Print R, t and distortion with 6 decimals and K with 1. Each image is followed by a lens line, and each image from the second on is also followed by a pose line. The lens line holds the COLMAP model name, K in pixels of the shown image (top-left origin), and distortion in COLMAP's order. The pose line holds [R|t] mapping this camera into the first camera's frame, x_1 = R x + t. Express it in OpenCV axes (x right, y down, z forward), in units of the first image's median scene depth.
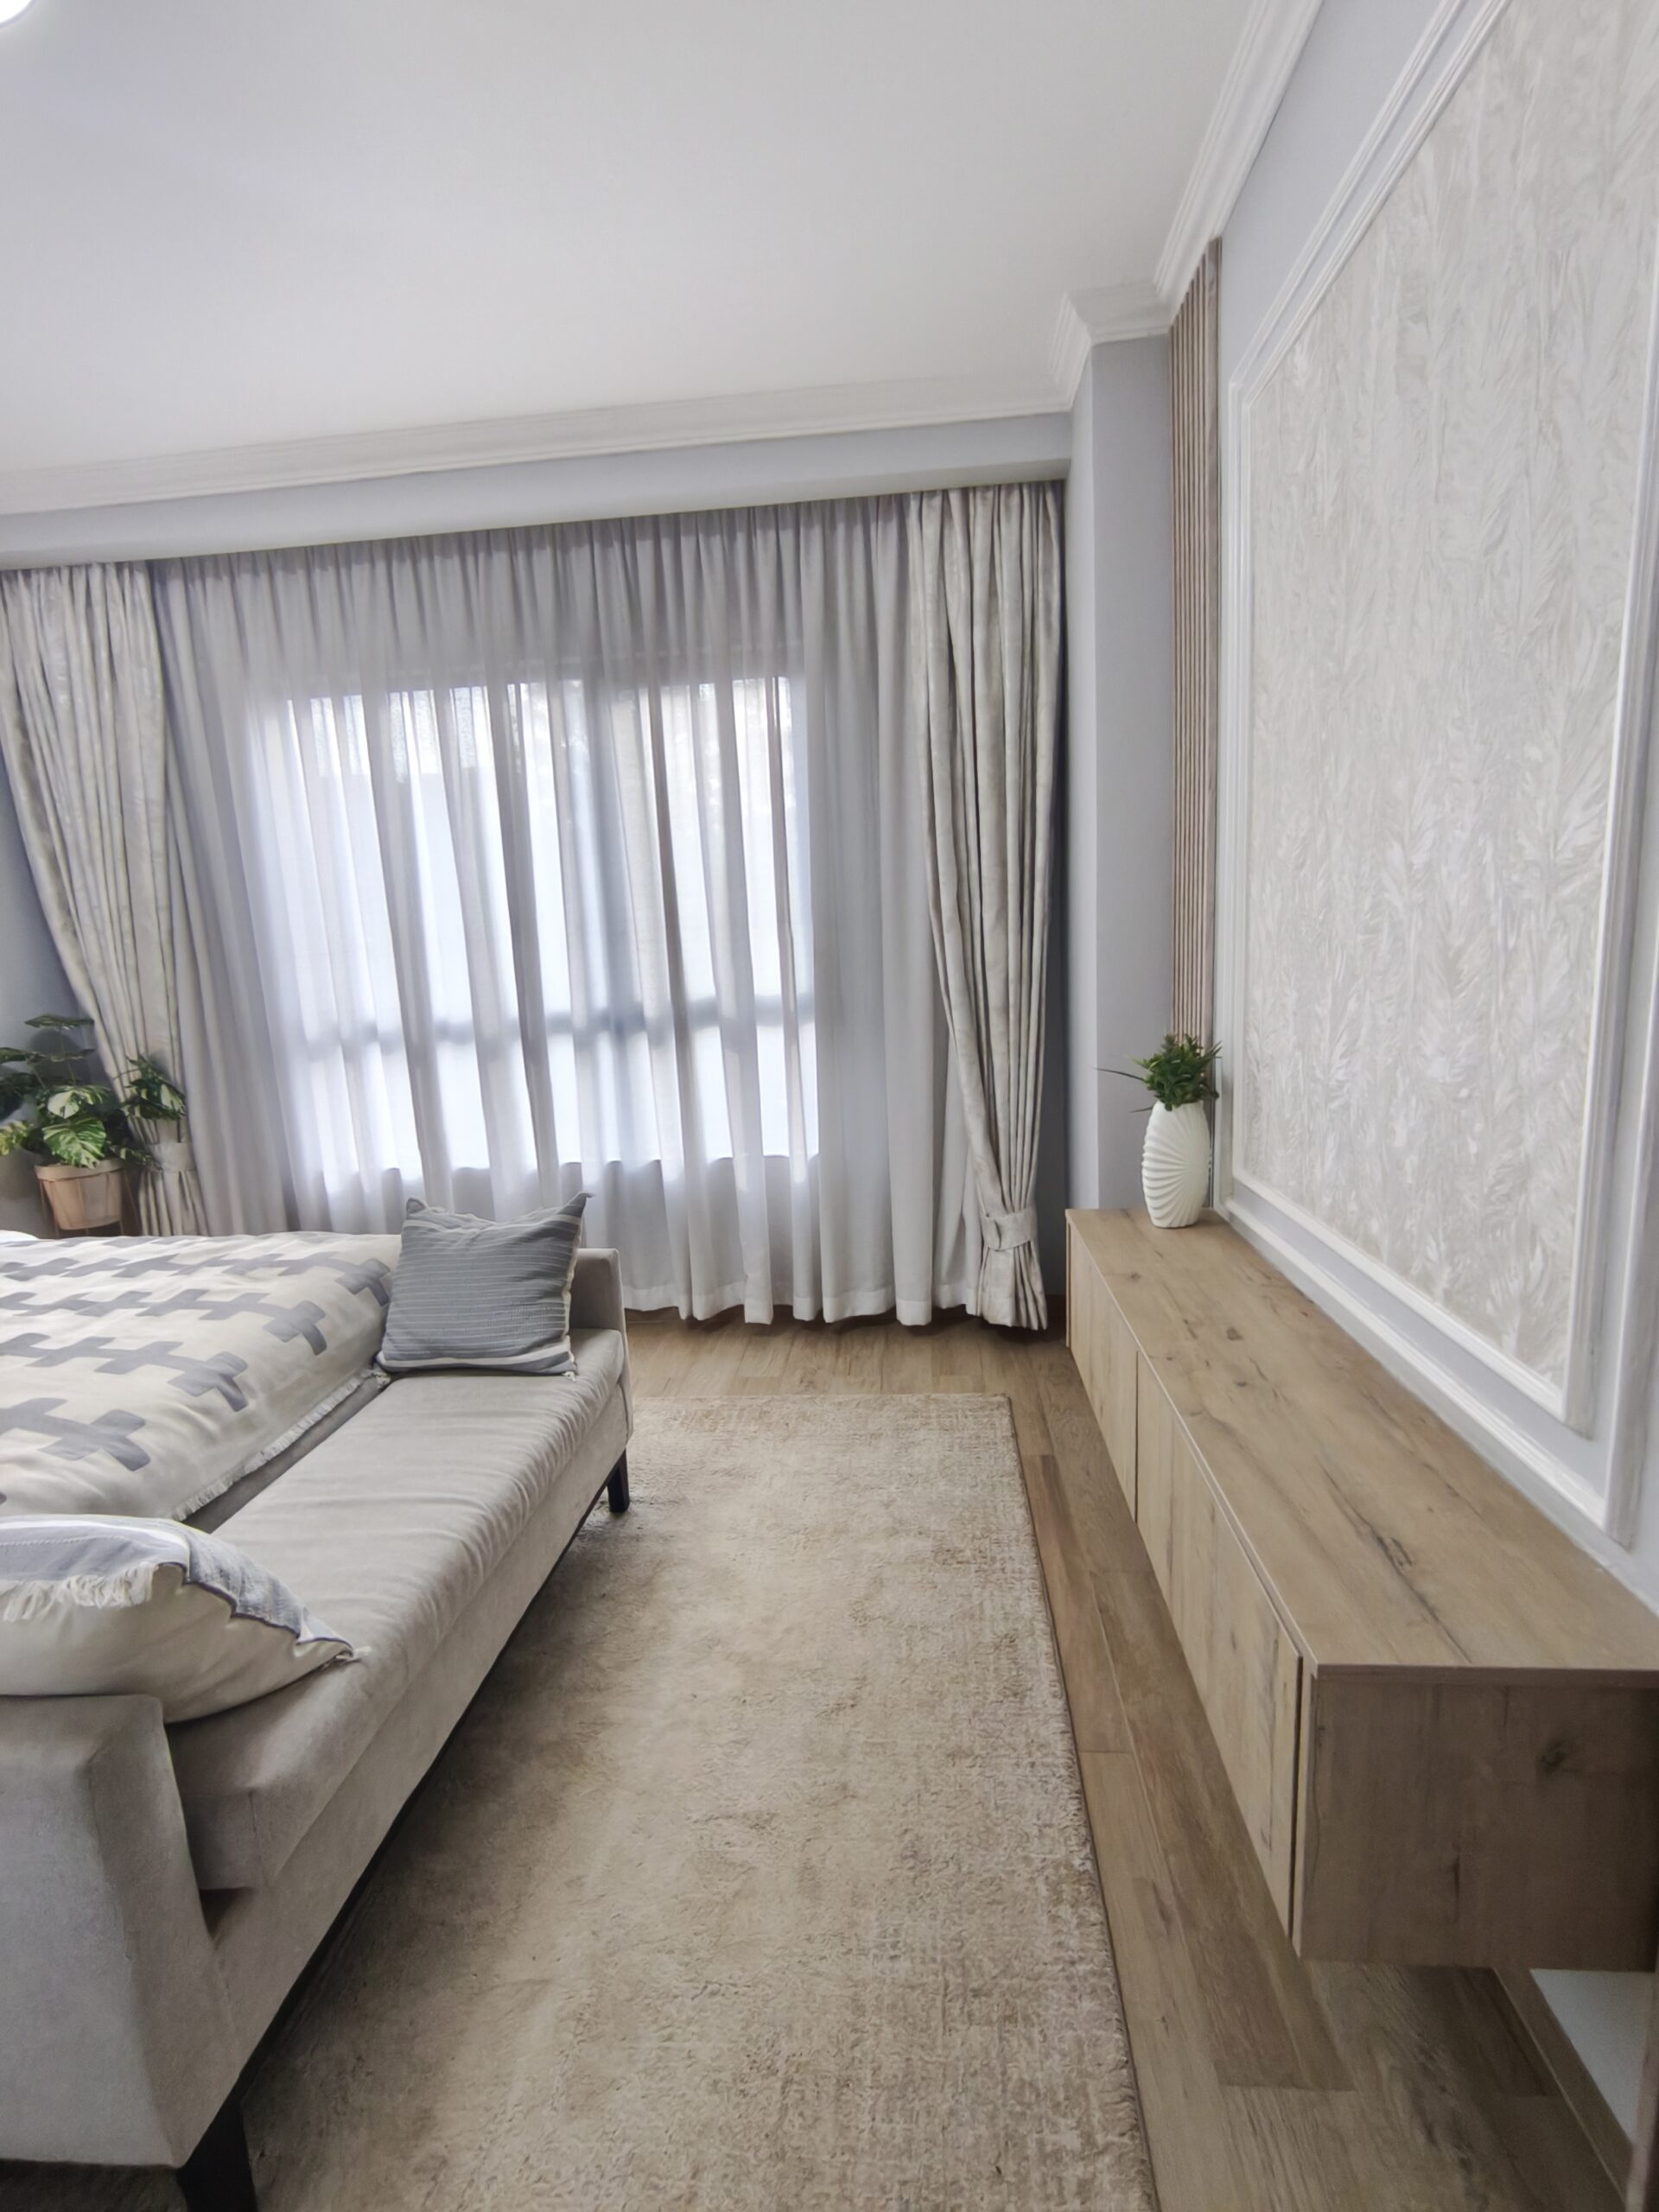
lens RADIAL K [[972.4, 0, 837.5], [0, 972.4, 1108.4], [0, 0, 1]] dist [-0.002507, 0.000112]
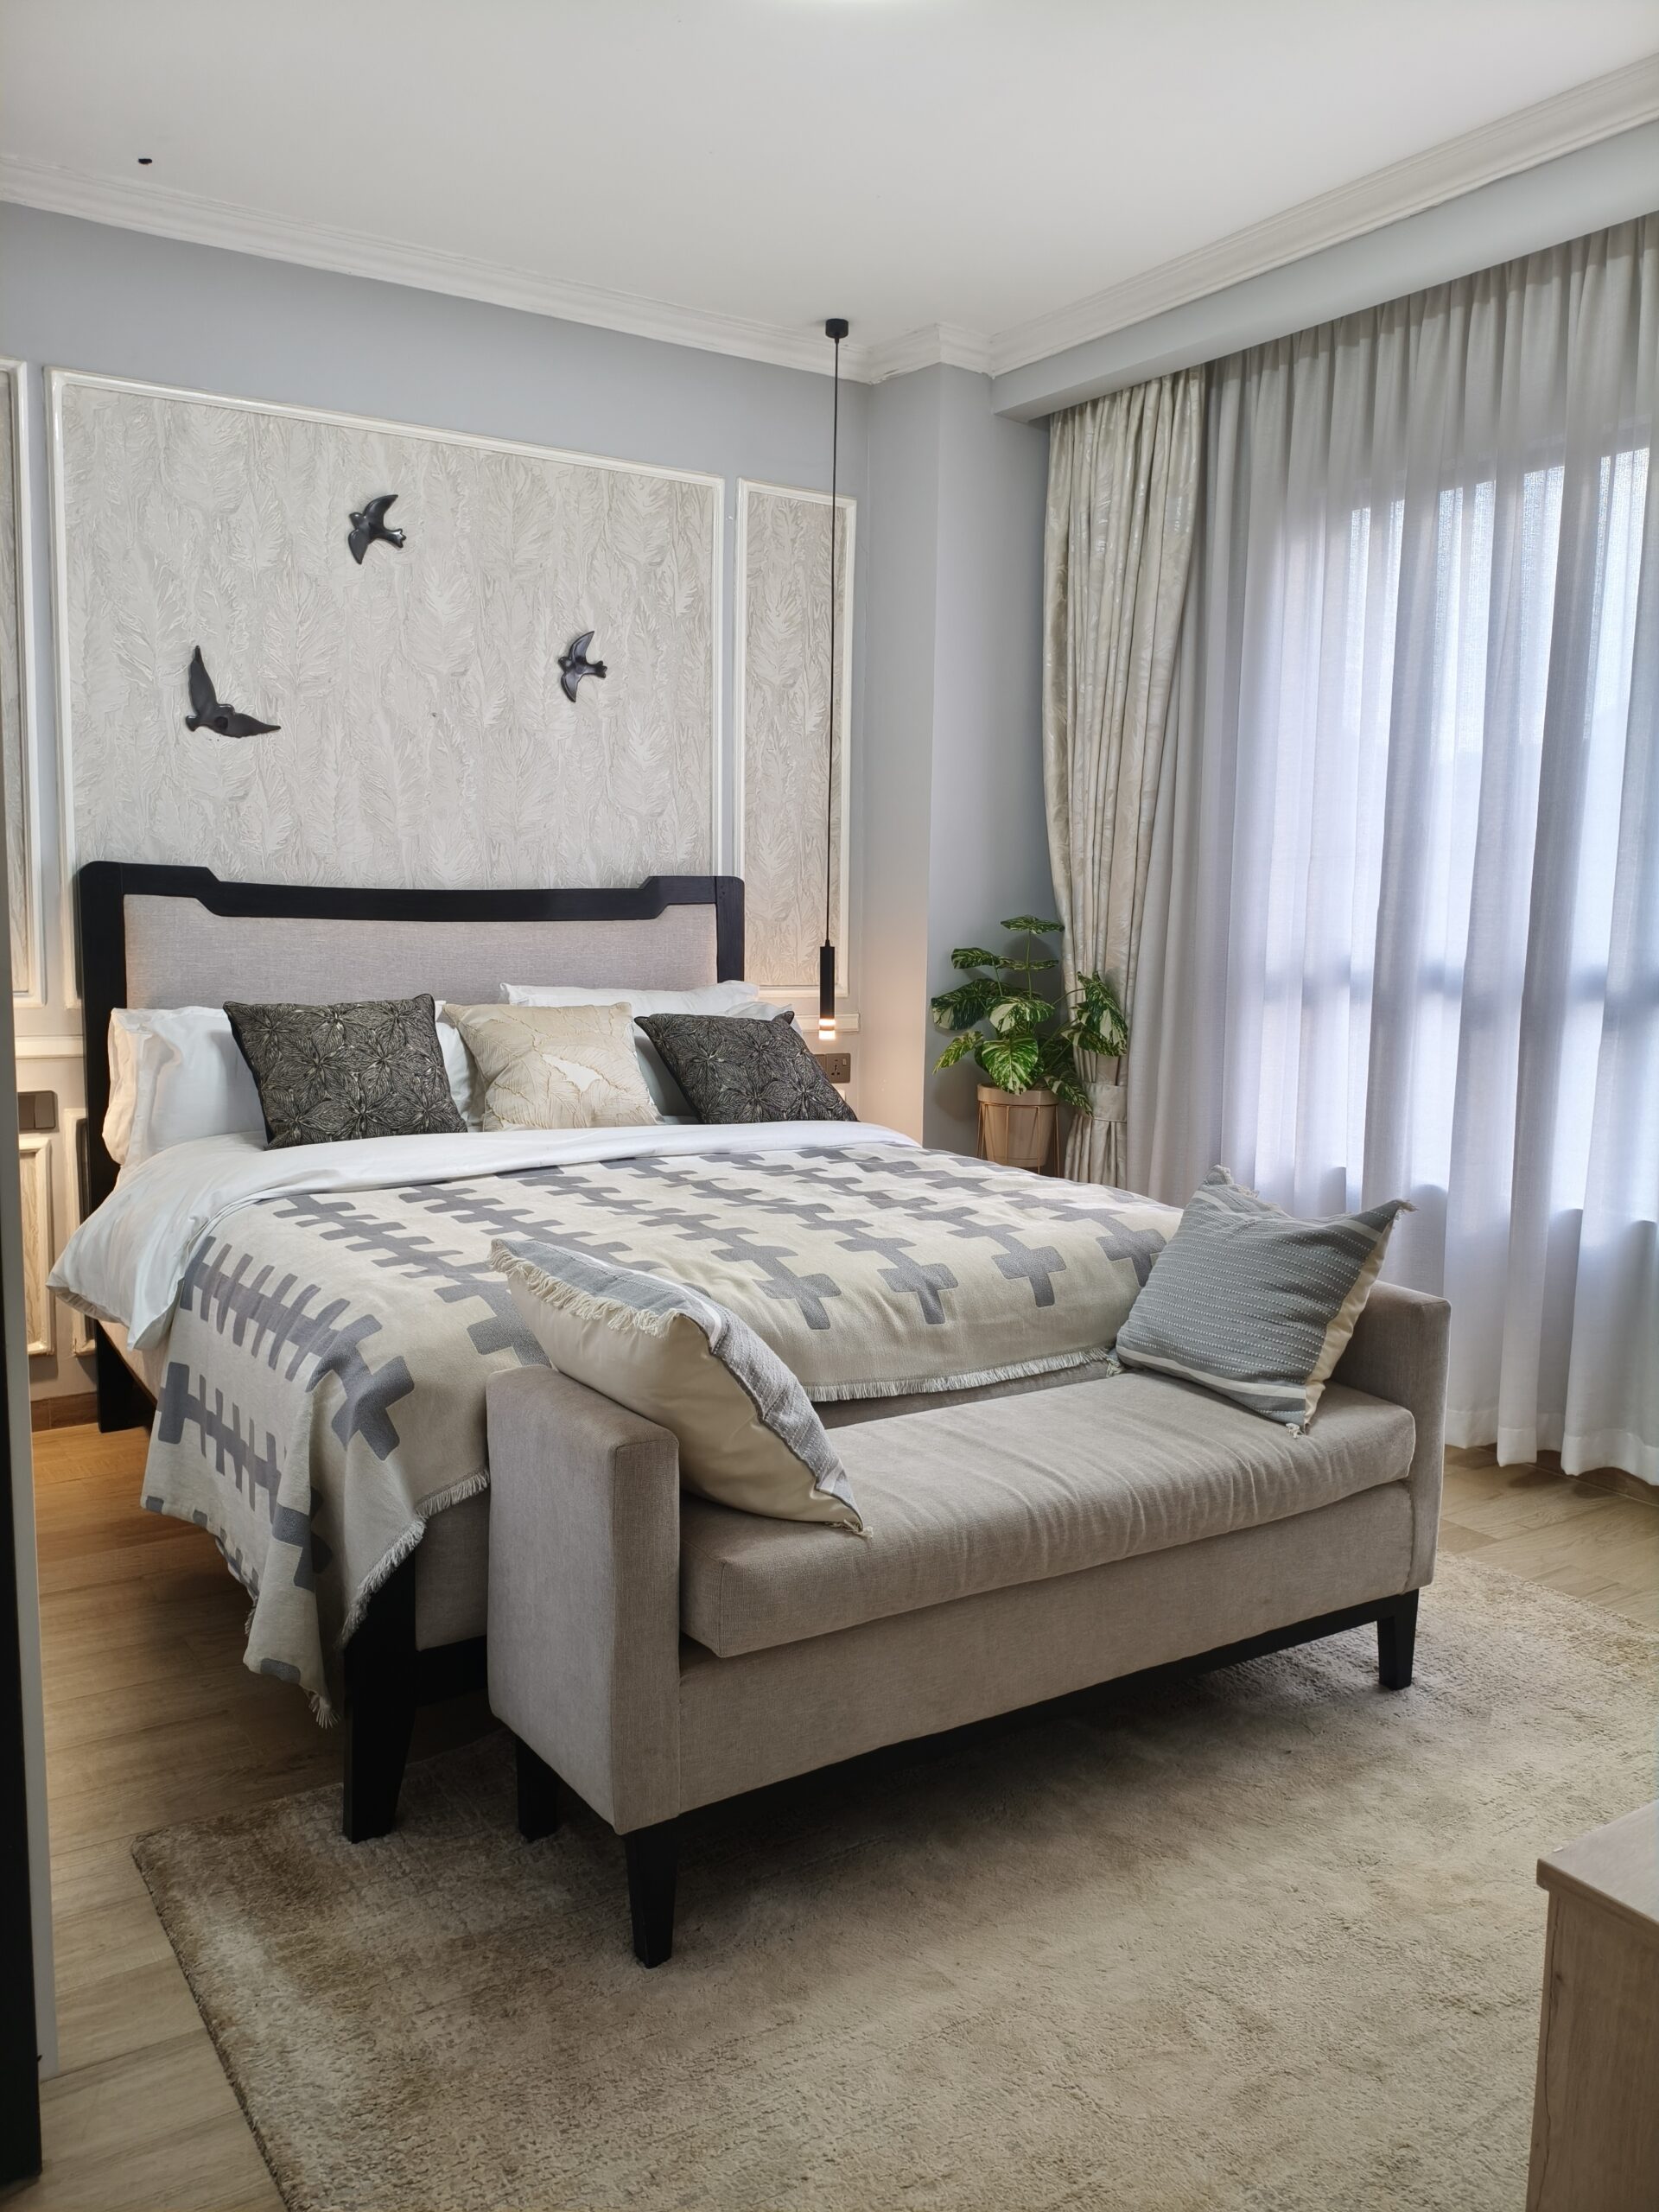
lens RADIAL K [[1696.2, 0, 827.0], [0, 1696.2, 1102.5], [0, 0, 1]] dist [0.028420, -0.037446]
pose [[0.610191, 0.155870, -0.776770, 0.305146], [-0.180919, 0.981963, 0.054924, 0.017414], [0.771321, 0.107018, 0.627385, -0.066702]]
